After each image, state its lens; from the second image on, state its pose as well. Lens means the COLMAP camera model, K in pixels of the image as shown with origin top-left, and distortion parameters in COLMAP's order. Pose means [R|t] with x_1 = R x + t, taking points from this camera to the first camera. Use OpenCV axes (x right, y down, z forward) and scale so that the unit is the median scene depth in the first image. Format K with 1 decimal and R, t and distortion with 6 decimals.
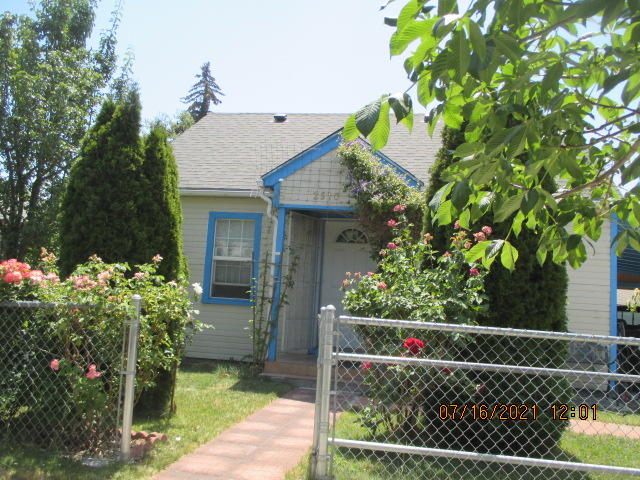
lens RADIAL K [[603.0, 0, 320.0], [0, 603.0, 240.0], [0, 0, 1]] dist [-0.007858, -0.002317]
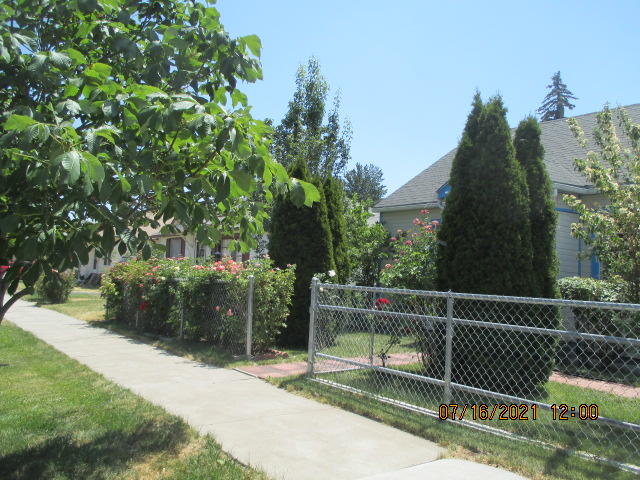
lens RADIAL K [[560.0, 0, 320.0], [0, 560.0, 240.0], [0, 0, 1]] dist [0.000150, -0.003212]
pose [[0.743785, -0.073602, -0.664354, 0.443682], [0.067625, 0.997105, -0.034757, 0.023876], [0.664990, -0.019075, 0.746609, -0.077625]]
